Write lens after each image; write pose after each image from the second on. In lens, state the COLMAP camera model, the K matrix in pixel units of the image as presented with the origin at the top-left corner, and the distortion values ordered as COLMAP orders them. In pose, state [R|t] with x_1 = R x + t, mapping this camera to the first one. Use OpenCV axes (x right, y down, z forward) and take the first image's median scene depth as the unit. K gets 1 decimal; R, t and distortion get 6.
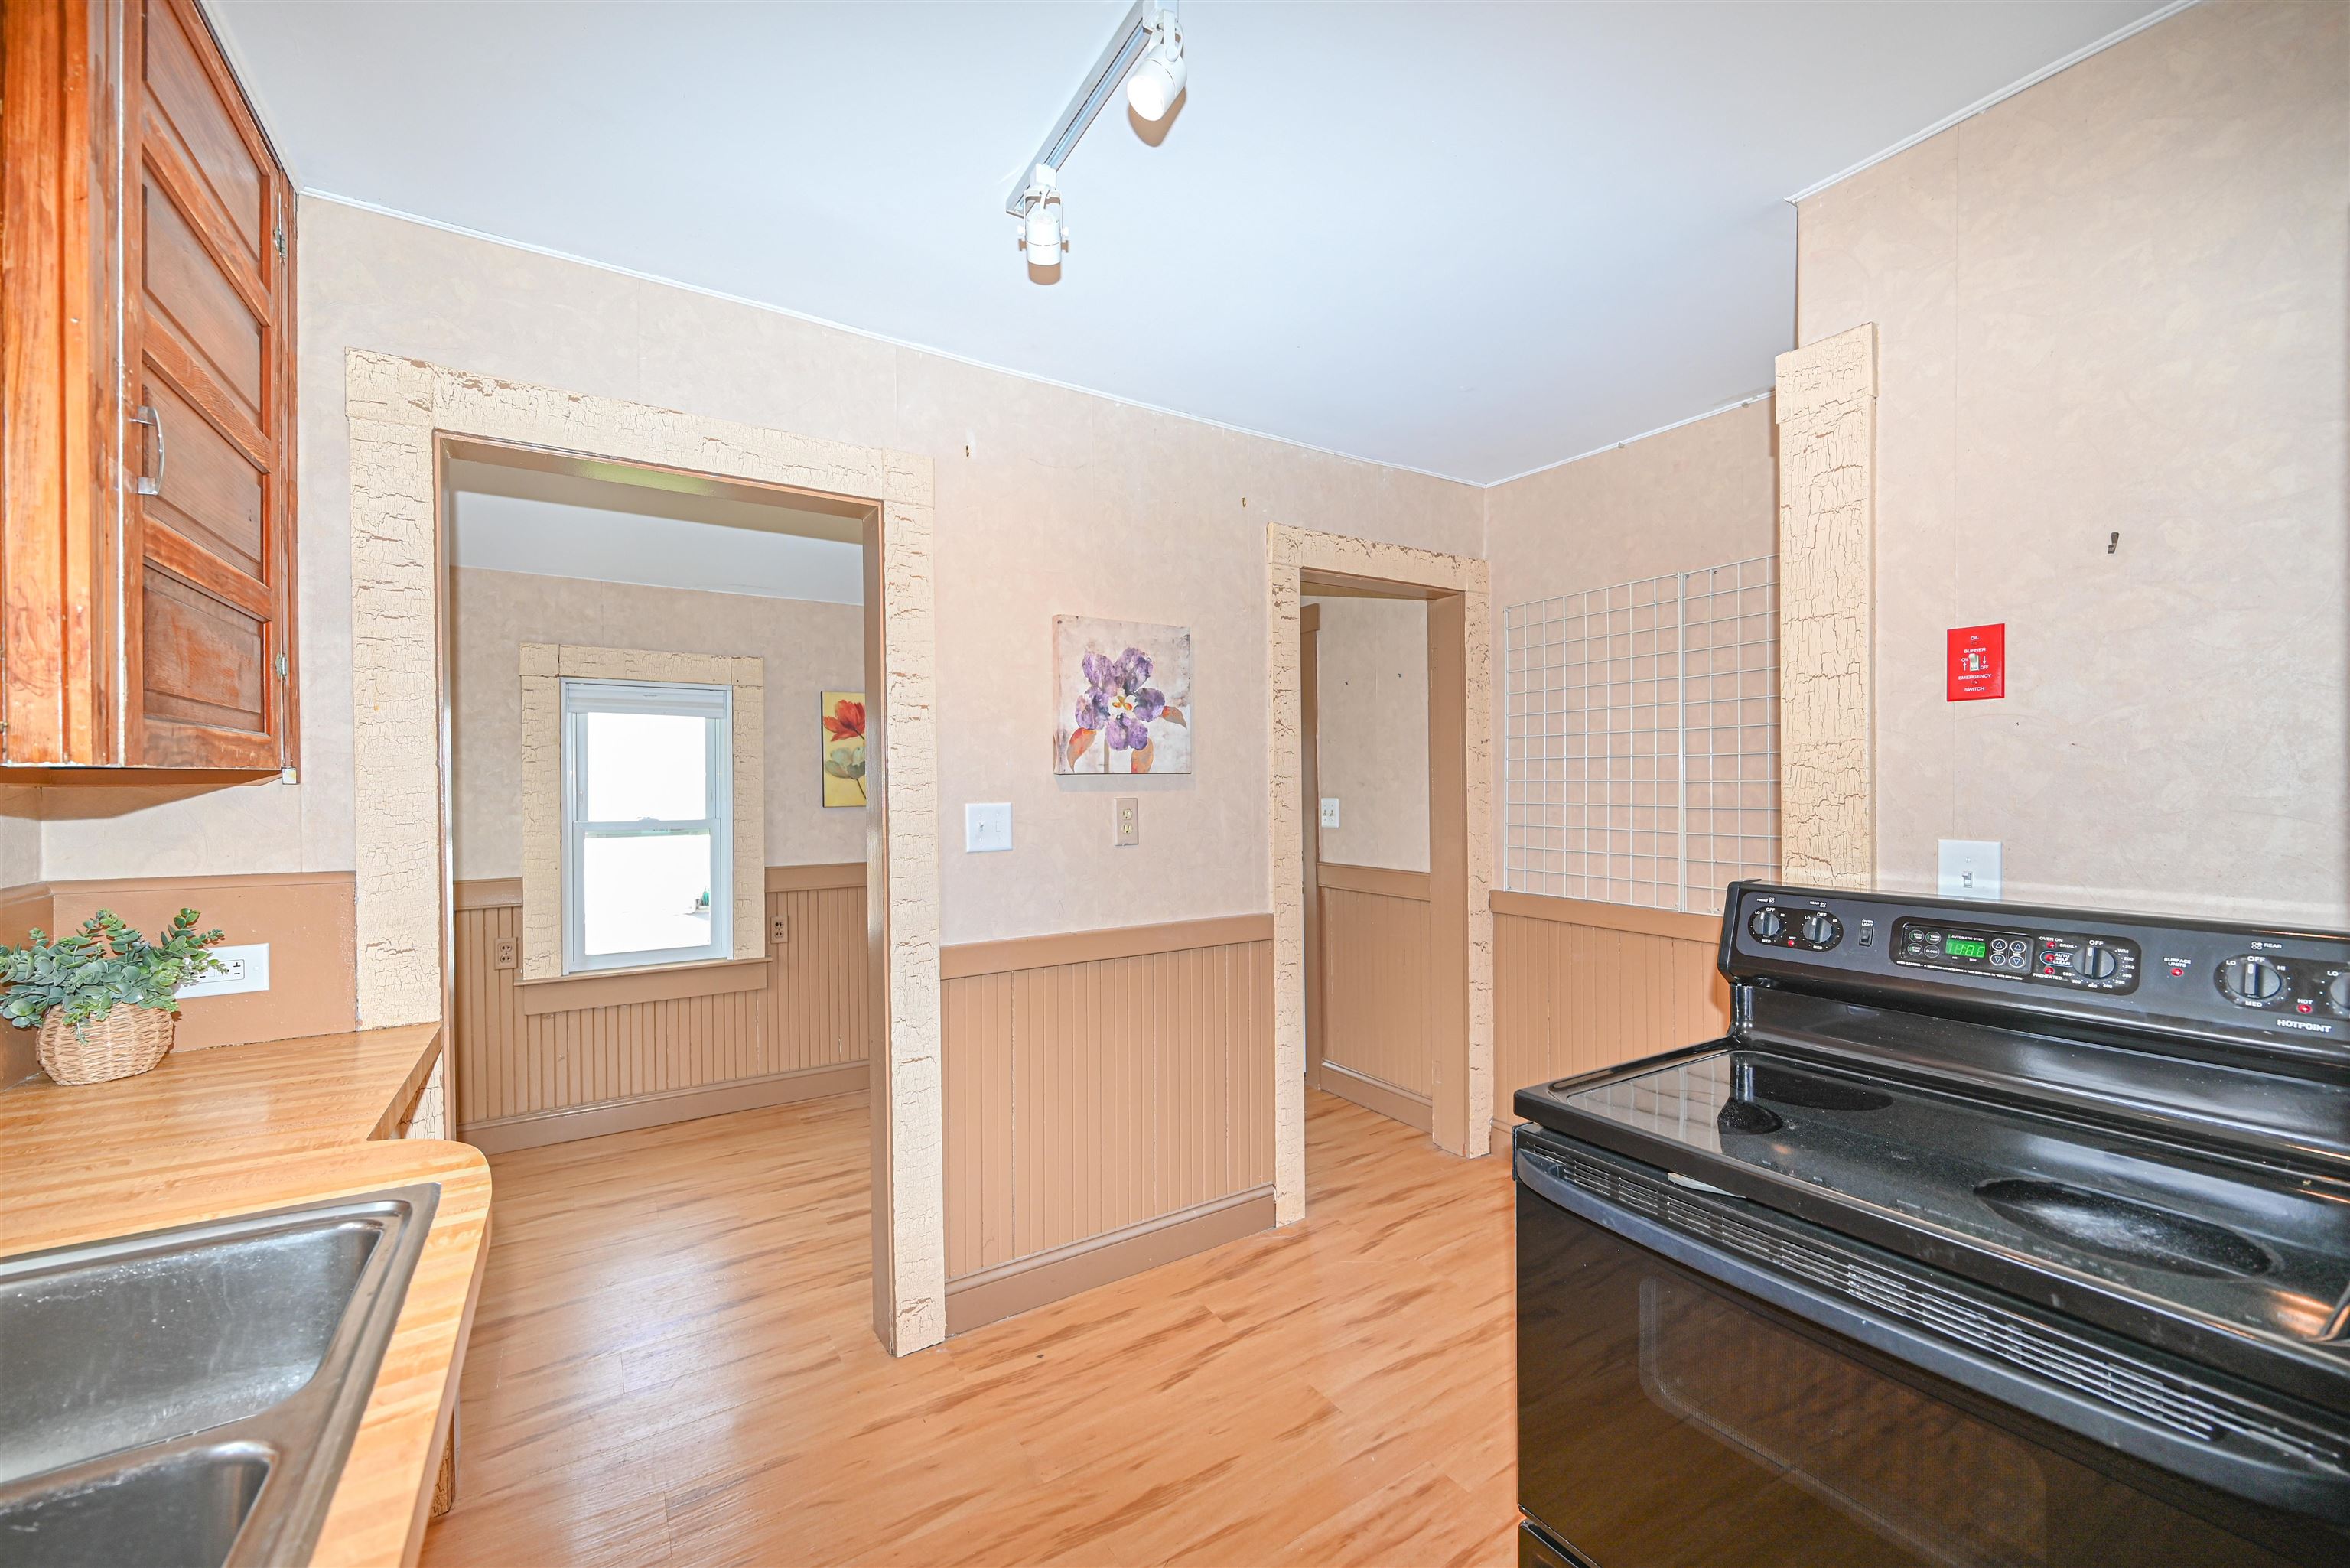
lens RADIAL K [[923.0, 0, 1162.6], [0, 923.0, 785.1], [0, 0, 1]] dist [-0.000574, 0.000046]
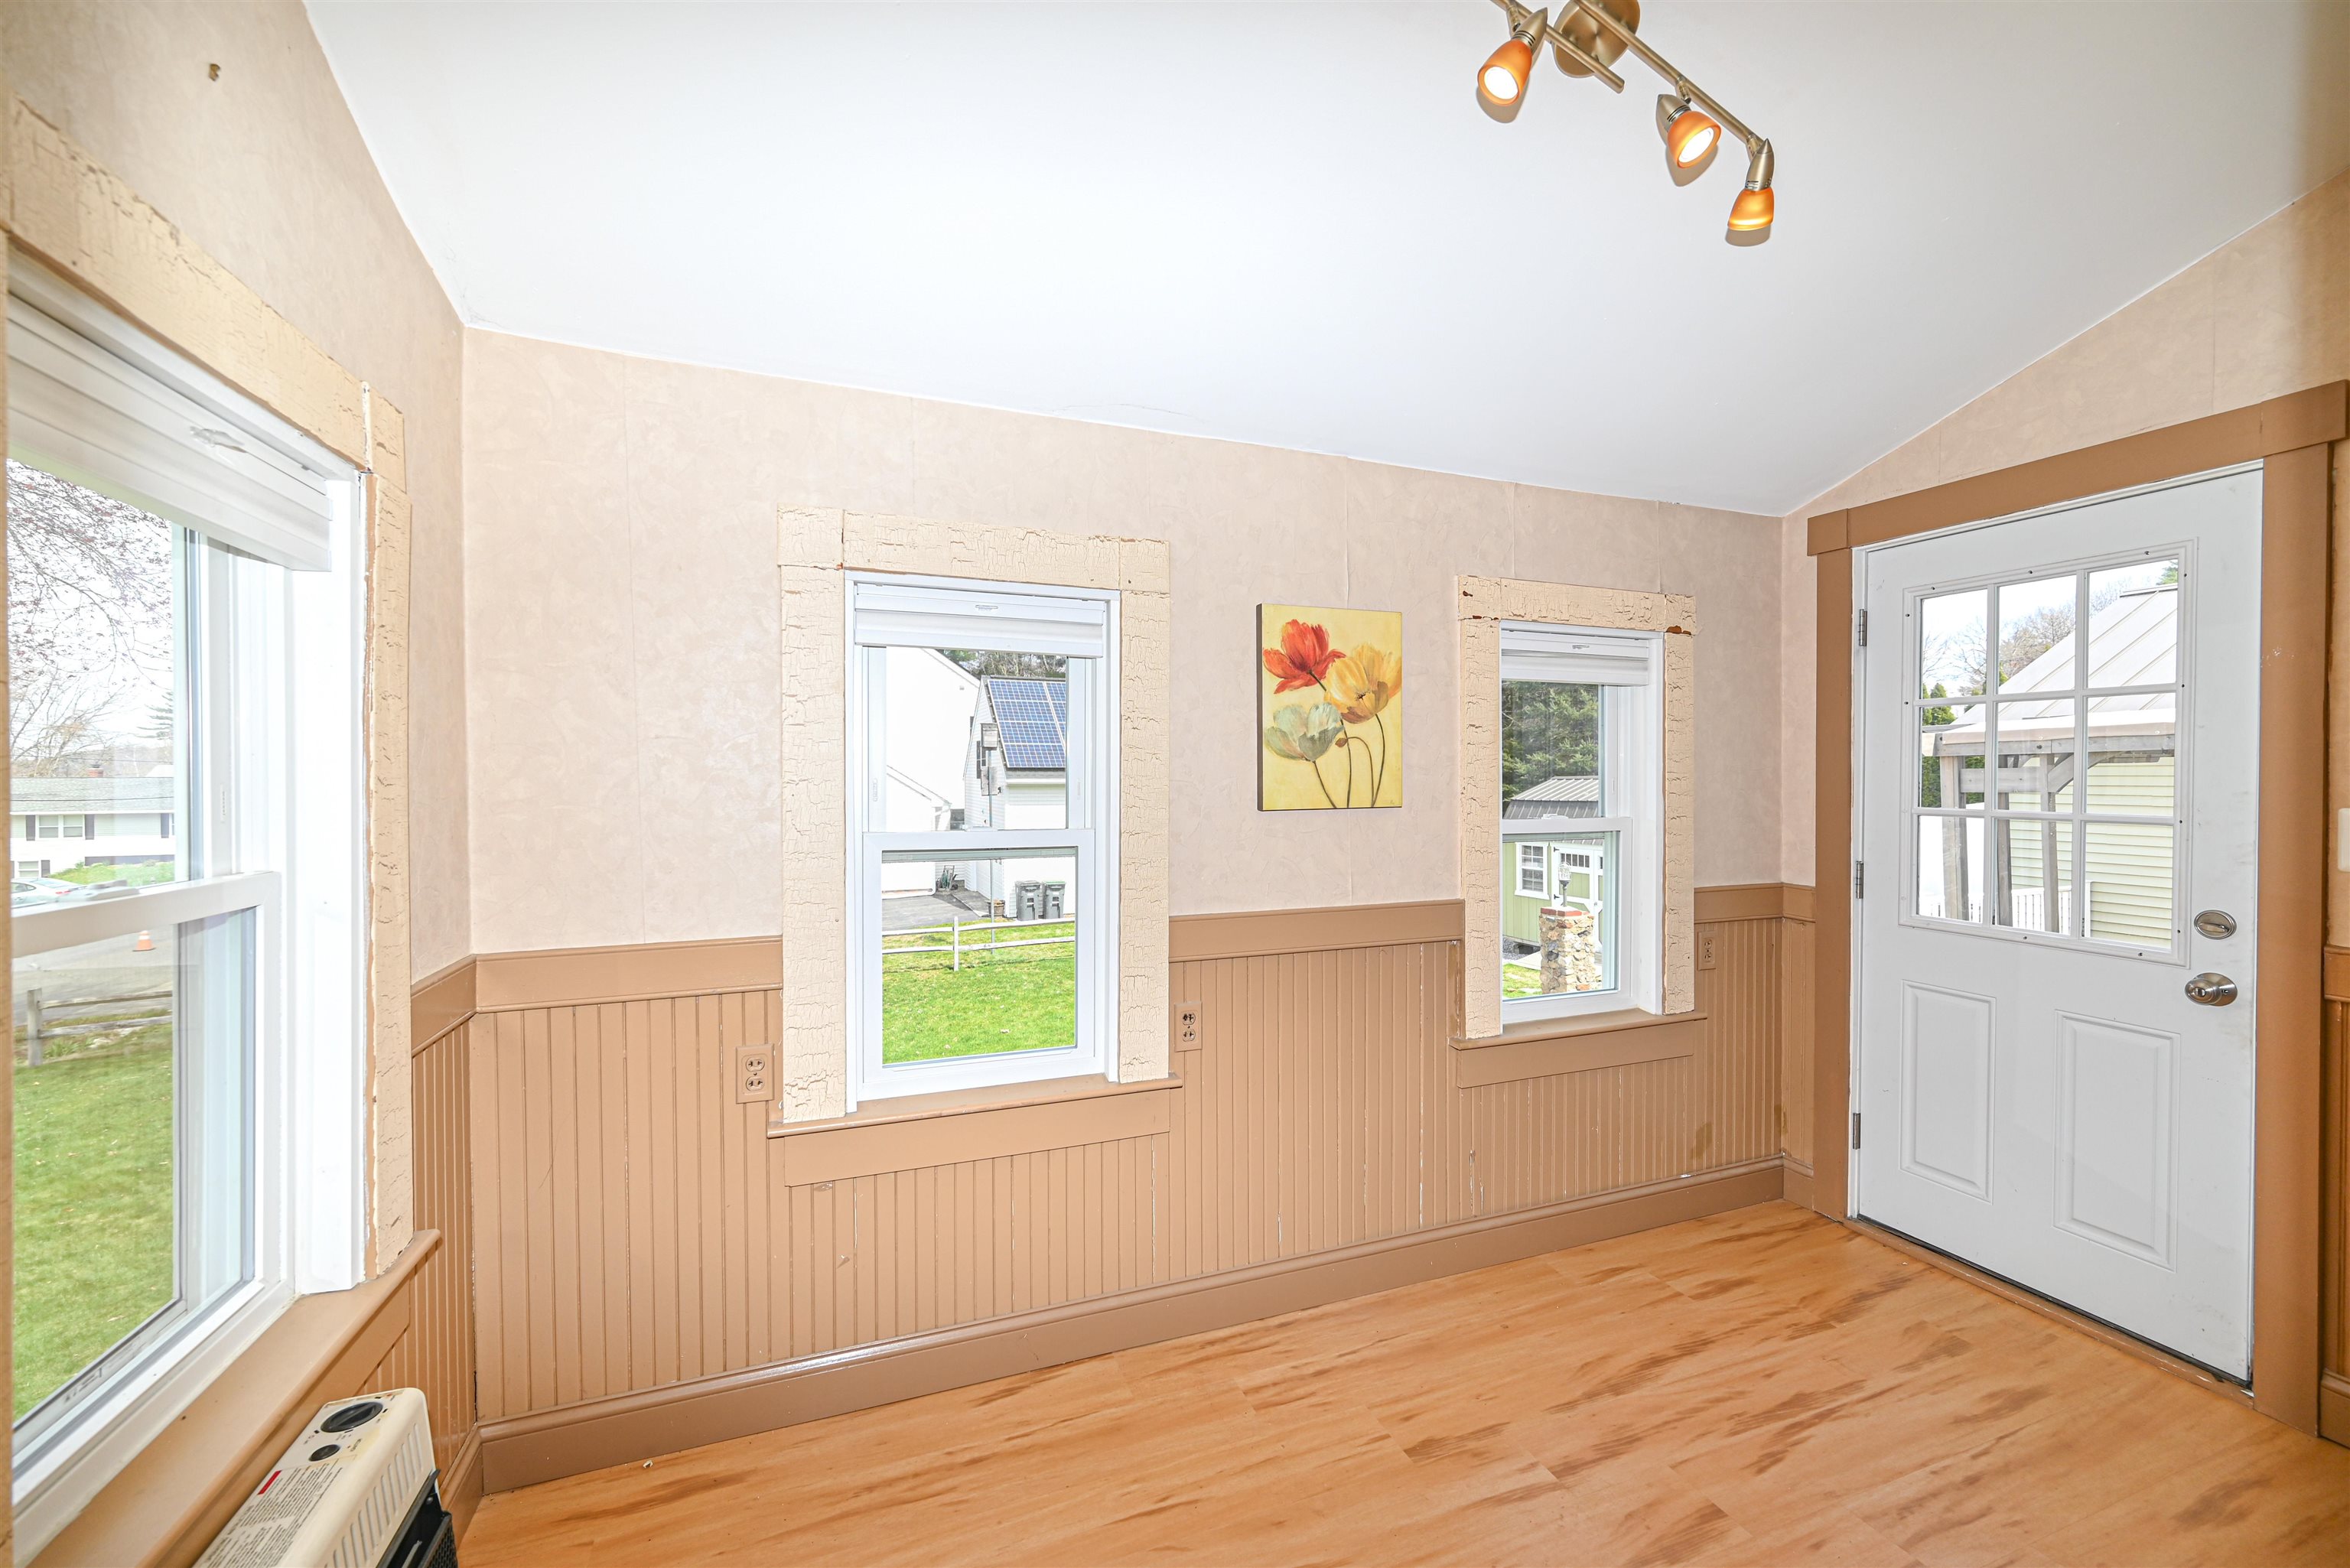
lens RADIAL K [[907.8, 0, 1177.8], [0, 907.8, 777.7], [0, 0, 1]] dist [-0.000616, 0.000028]
pose [[0.978496, 0.011439, -0.205948, -0.486075], [-0.008762, 0.999865, 0.013905, -0.004933], [0.206080, -0.011801, 0.978464, 0.716784]]
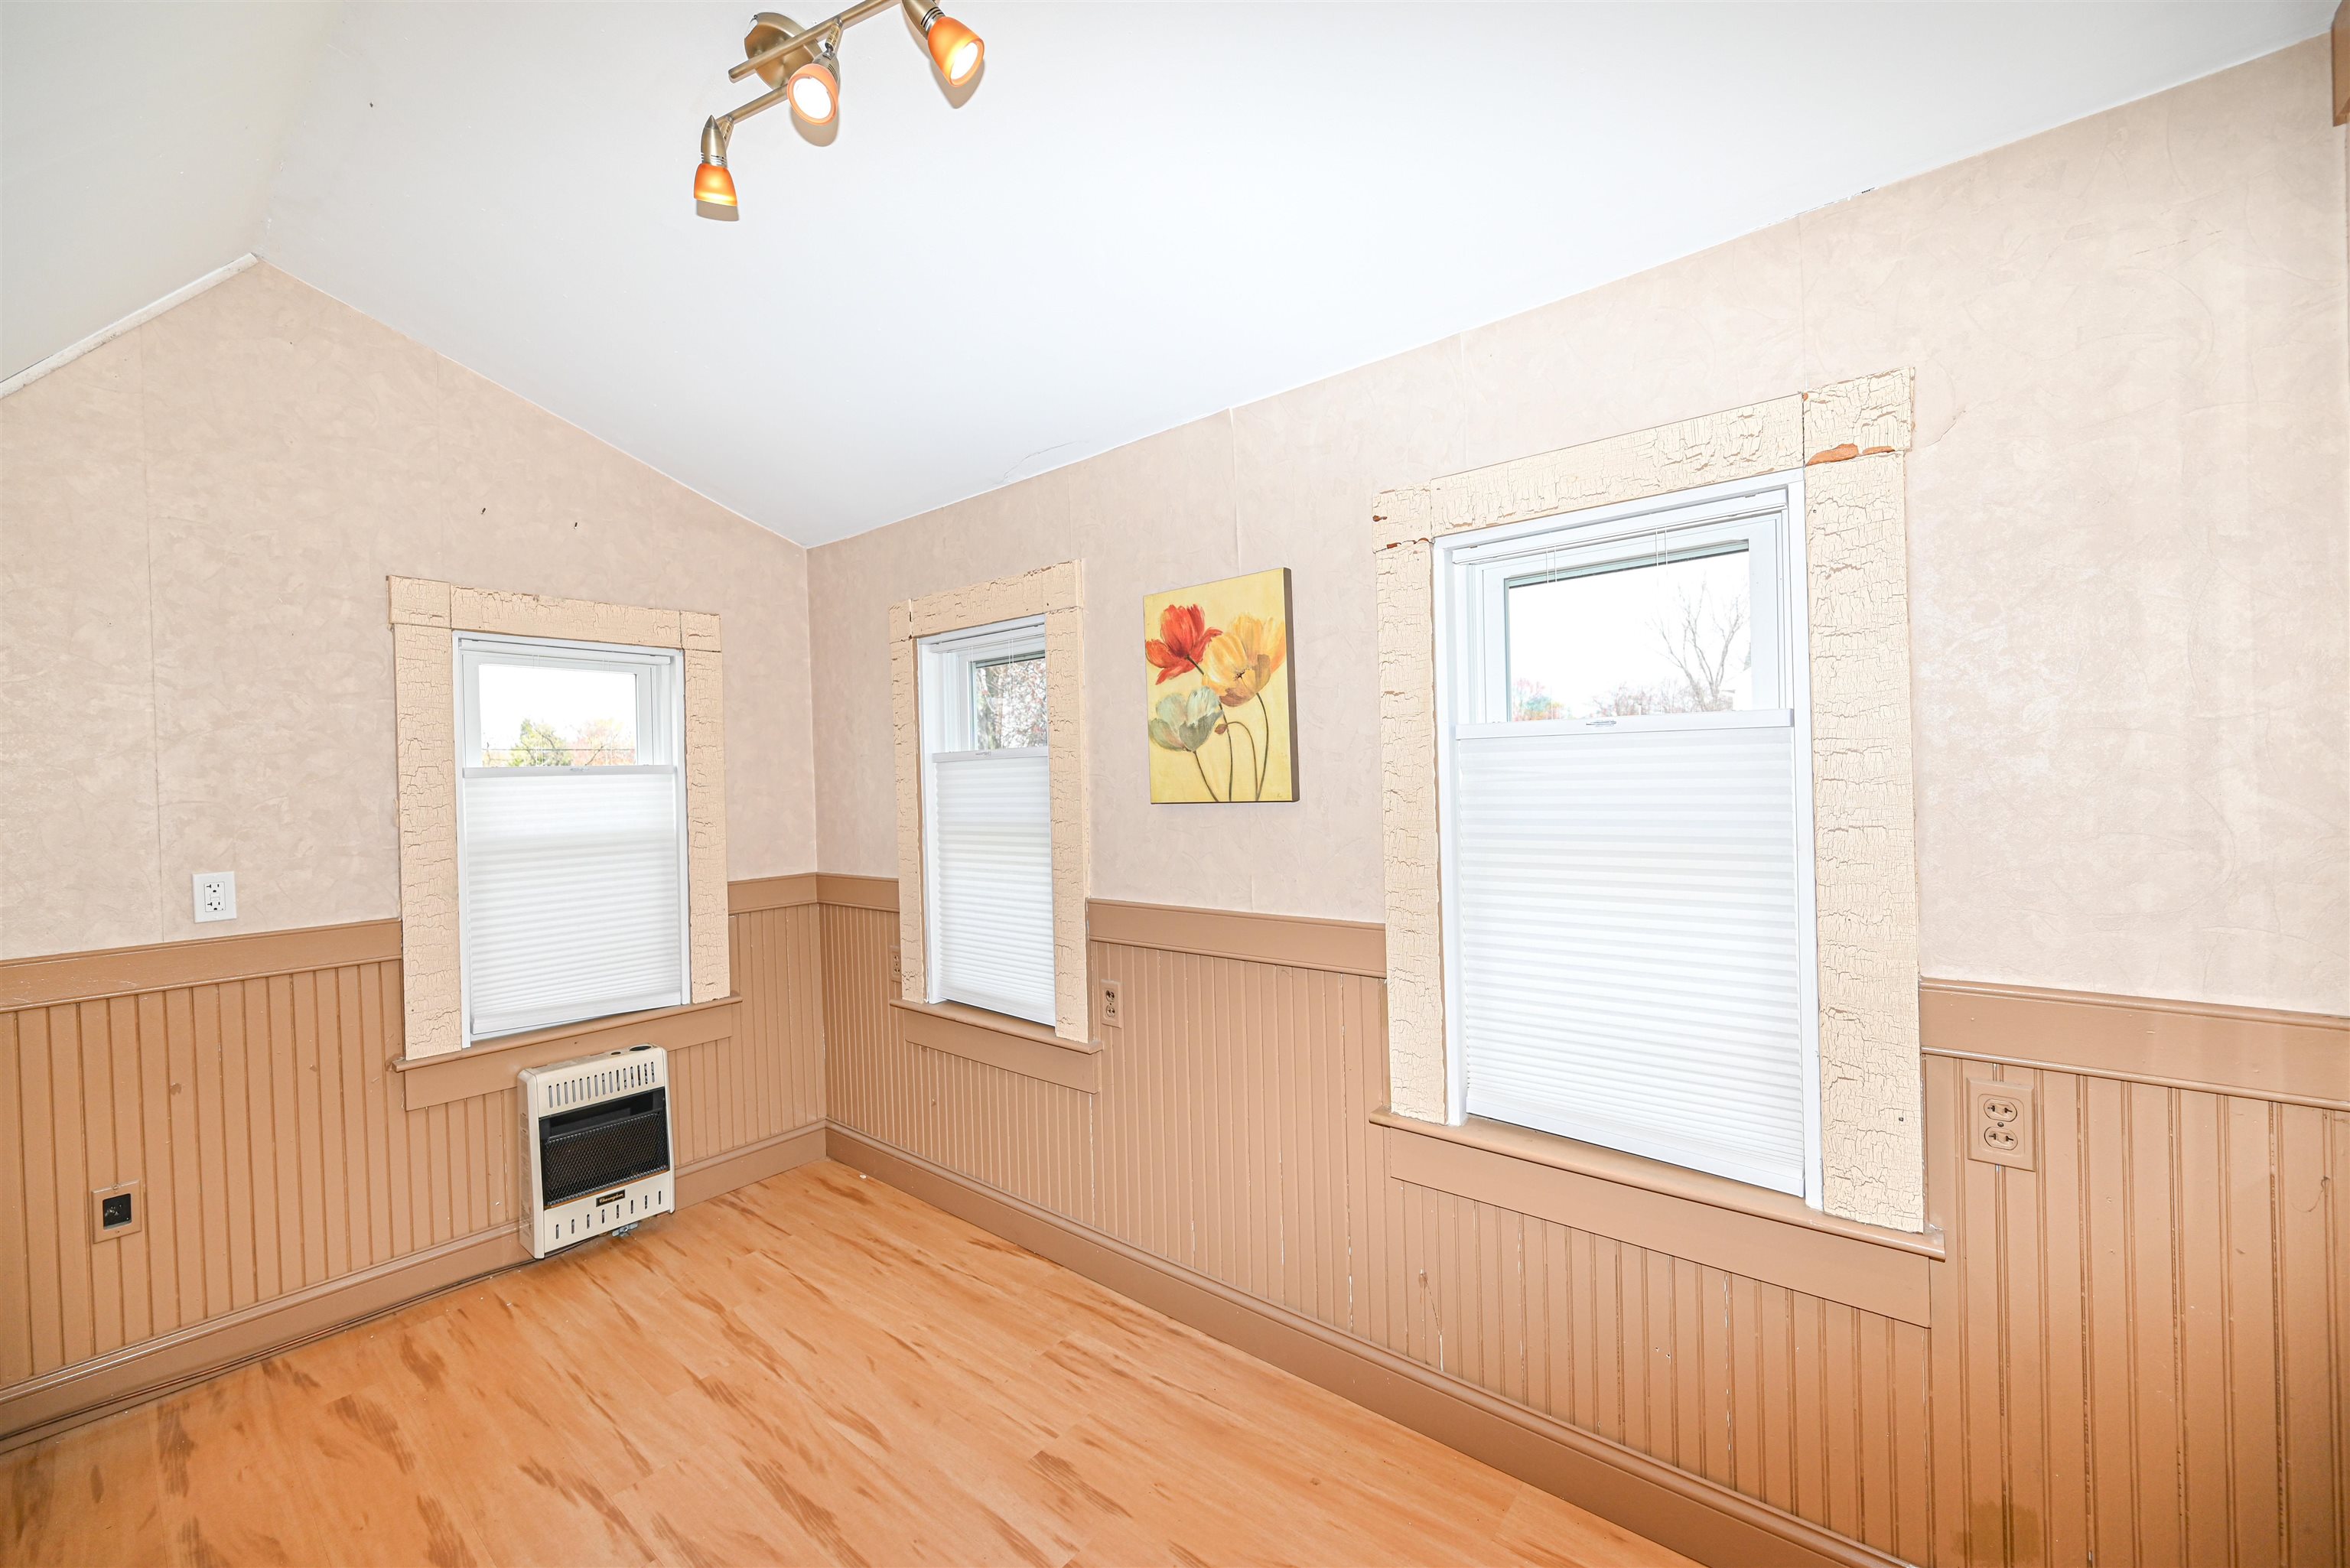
lens RADIAL K [[907.8, 0, 1177.8], [0, 907.8, 777.7], [0, 0, 1]] dist [-0.000616, 0.000028]
pose [[0.314959, 0.001762, -0.949104, 0.259079], [0.028024, 0.999545, 0.011155, 0.004787], [0.948691, -0.030112, 0.314766, 1.348446]]
